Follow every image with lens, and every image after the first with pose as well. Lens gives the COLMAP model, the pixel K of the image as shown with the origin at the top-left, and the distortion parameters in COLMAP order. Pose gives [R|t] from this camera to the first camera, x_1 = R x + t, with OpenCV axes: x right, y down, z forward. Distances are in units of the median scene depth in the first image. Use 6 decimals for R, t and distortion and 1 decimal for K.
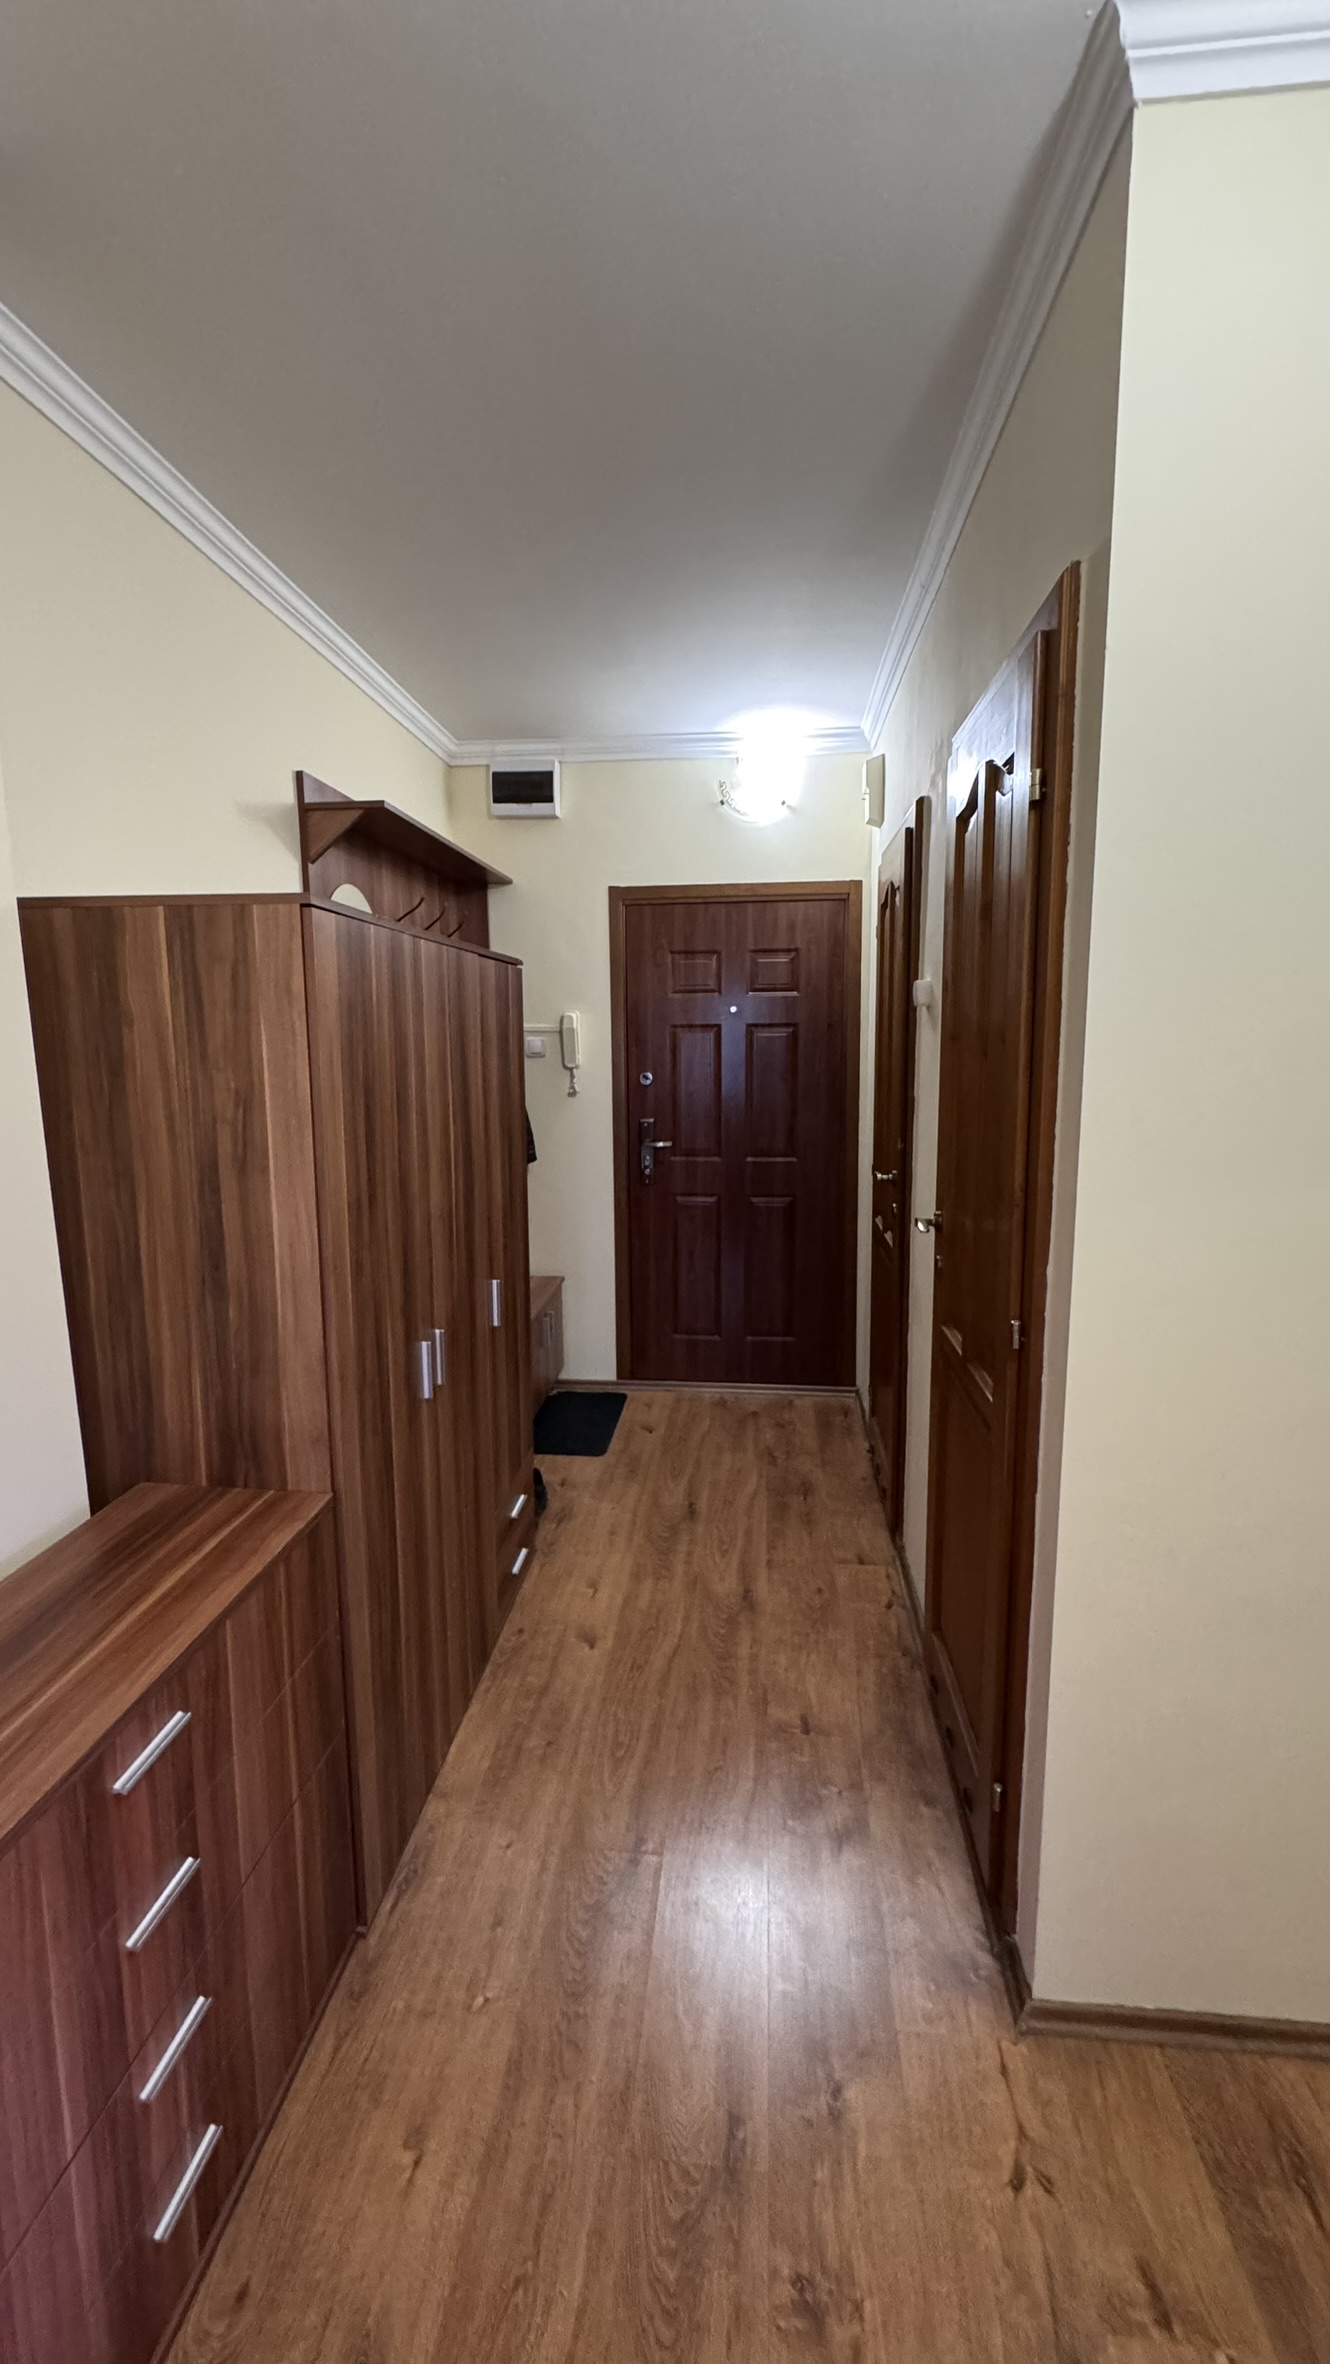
lens RADIAL K [[943.1, 0, 665.0], [0, 943.1, 1182.0], [0, 0, 1]] dist [-0.002528, 0.000478]
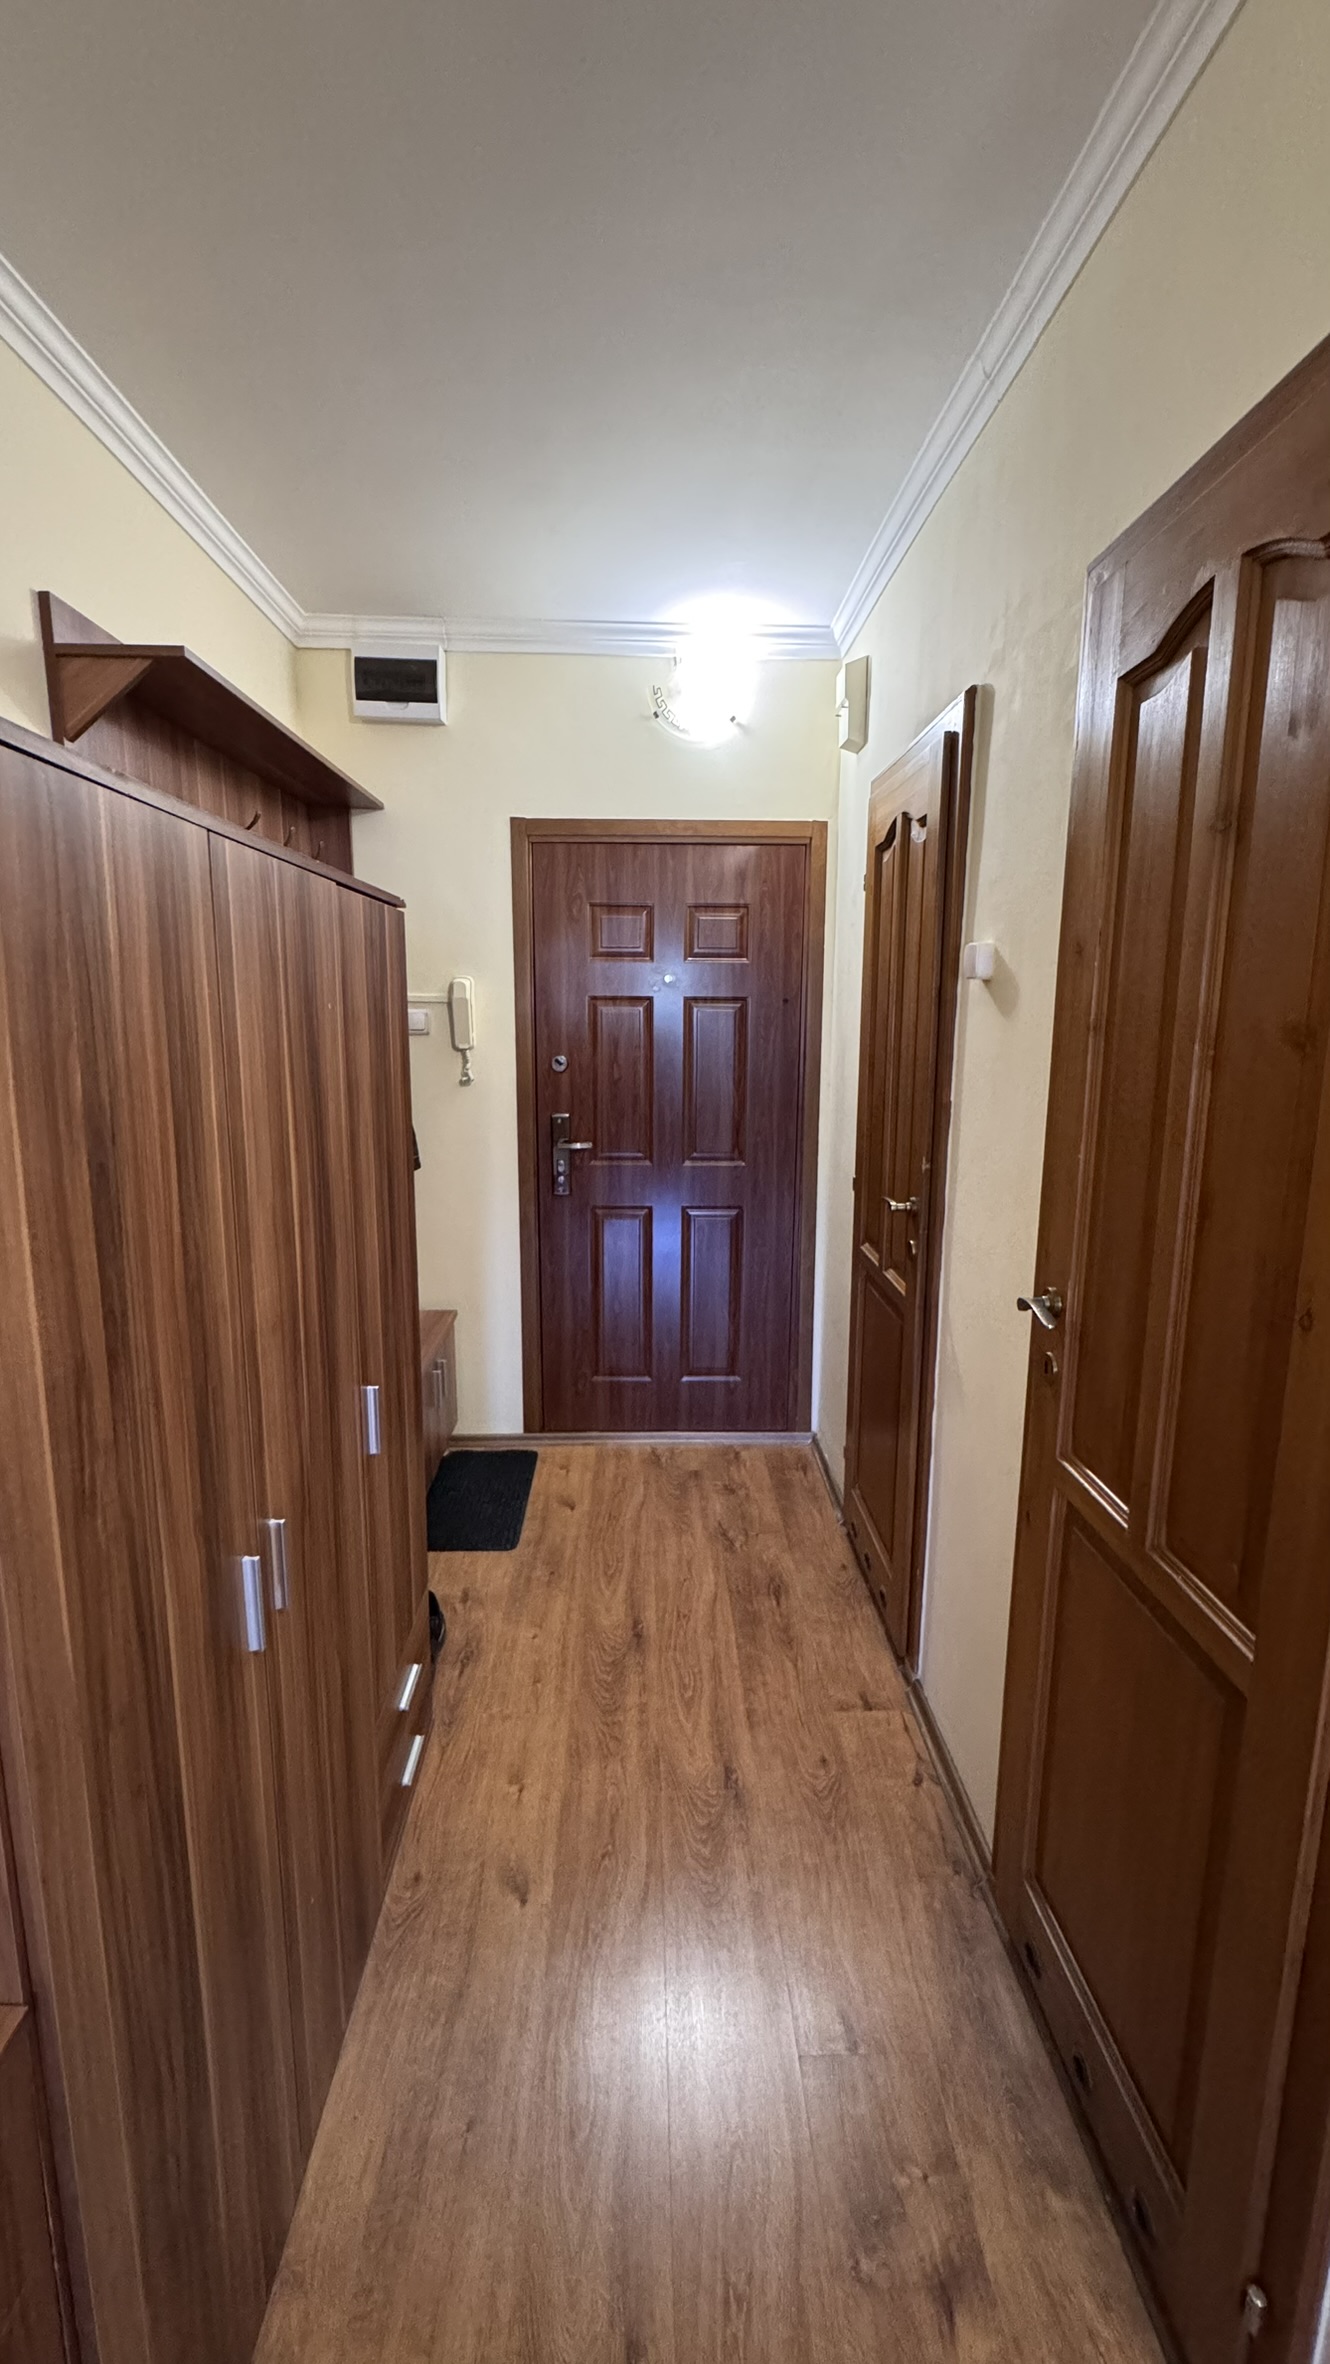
lens RADIAL K [[943.1, 0, 665.0], [0, 943.1, 1182.0], [0, 0, 1]] dist [-0.002528, 0.000478]
pose [[0.991452, -0.009196, 0.130147, -0.042227], [0.005084, 0.999478, 0.031891, -0.040244], [-0.130373, -0.030957, 0.990982, 0.225138]]
